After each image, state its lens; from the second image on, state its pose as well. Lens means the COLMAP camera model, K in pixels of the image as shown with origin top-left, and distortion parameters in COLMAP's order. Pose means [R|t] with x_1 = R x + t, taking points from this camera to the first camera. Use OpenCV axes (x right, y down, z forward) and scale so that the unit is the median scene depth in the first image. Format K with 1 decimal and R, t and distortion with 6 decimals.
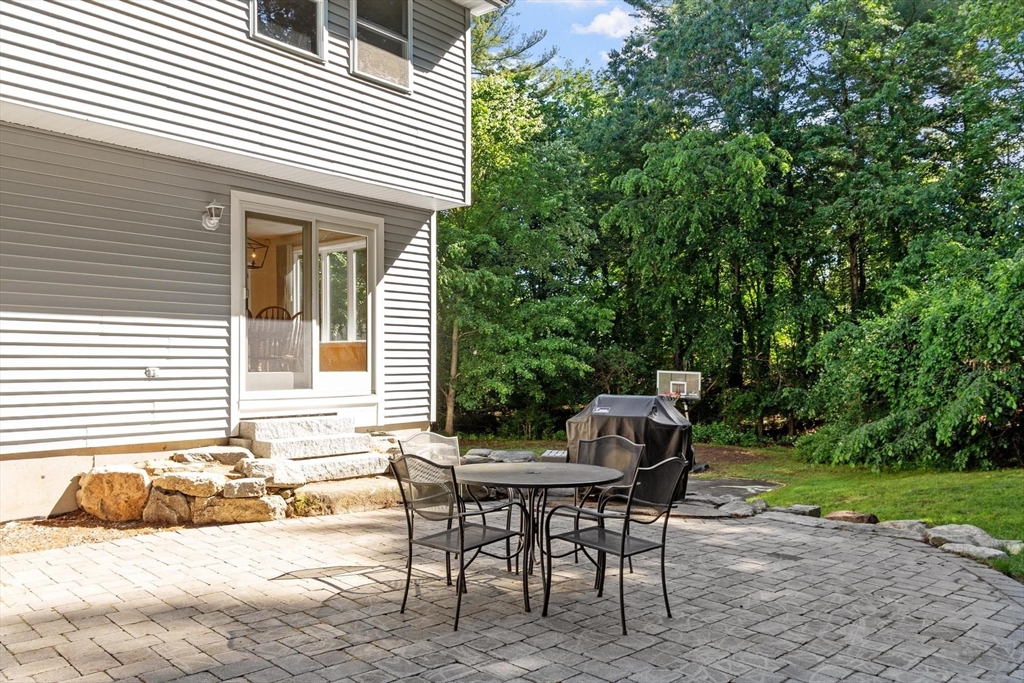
lens RADIAL K [[764.5, 0, 512.1], [0, 764.5, 375.8], [0, 0, 1]] dist [0.002350, 0.001489]
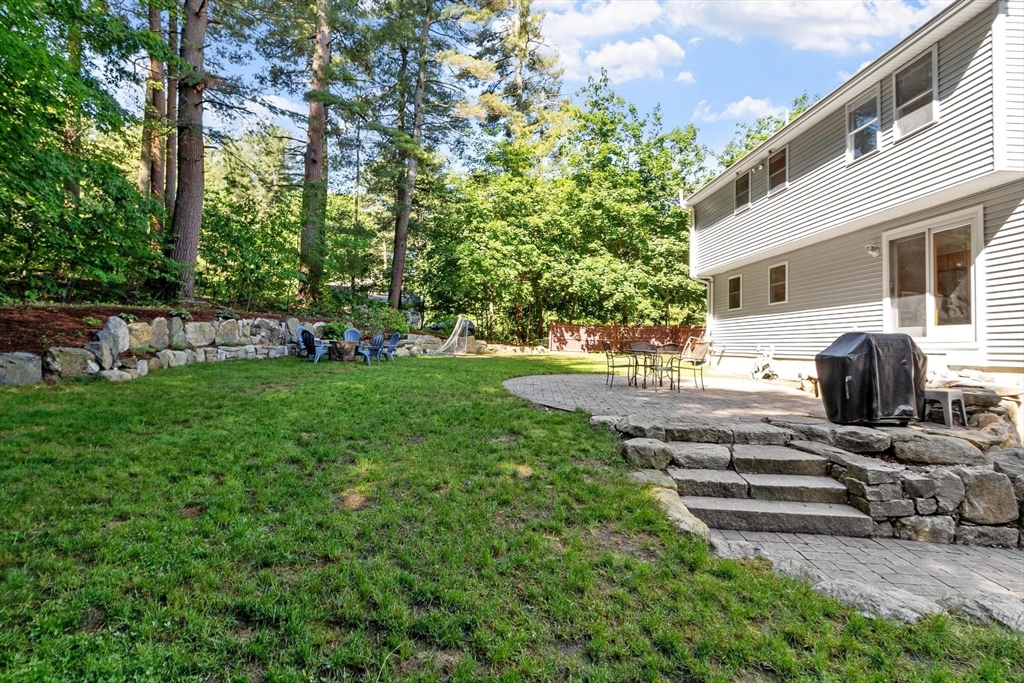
lens RADIAL K [[489.3, 0, 507.8], [0, 489.3, 330.4], [0, 0, 1]] dist [-0.004107, 0.001671]
pose [[-0.730434, -0.037810, -0.681936, 1.020211], [-0.033915, 0.999243, -0.019076, 0.050532], [0.682141, 0.009195, -0.731163, 1.119202]]
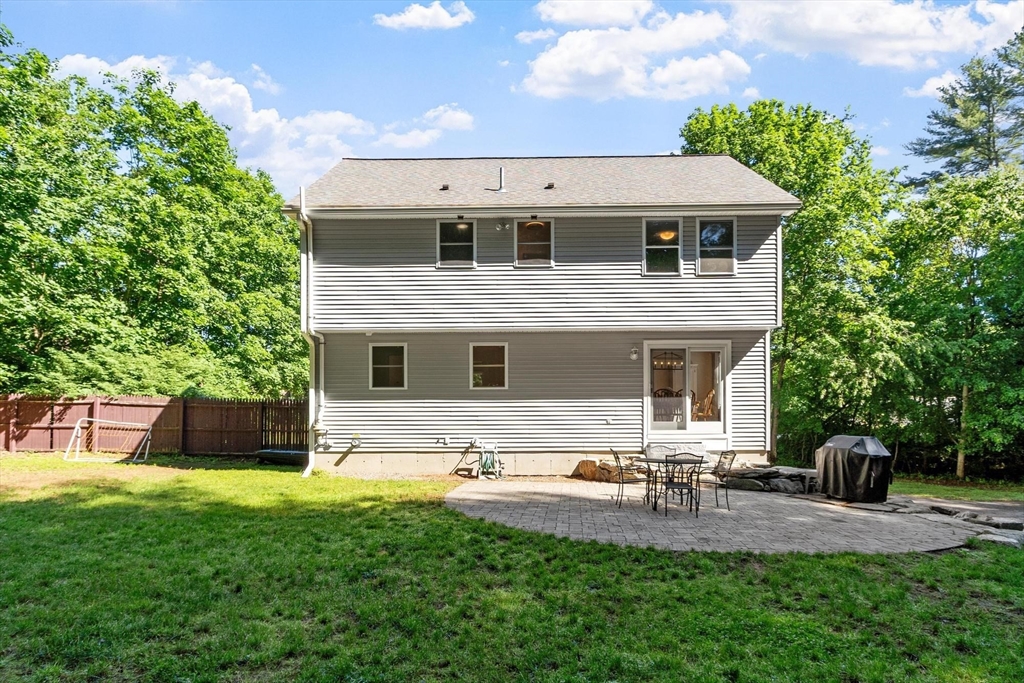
lens RADIAL K [[568.9, 0, 500.8], [0, 568.9, 415.5], [0, 0, 1]] dist [0.000914, 0.000069]
pose [[0.627424, -0.006017, -0.778654, 0.597315], [-0.008470, 0.999858, -0.014552, 0.004627], [0.778631, 0.015725, 0.627284, -0.331497]]
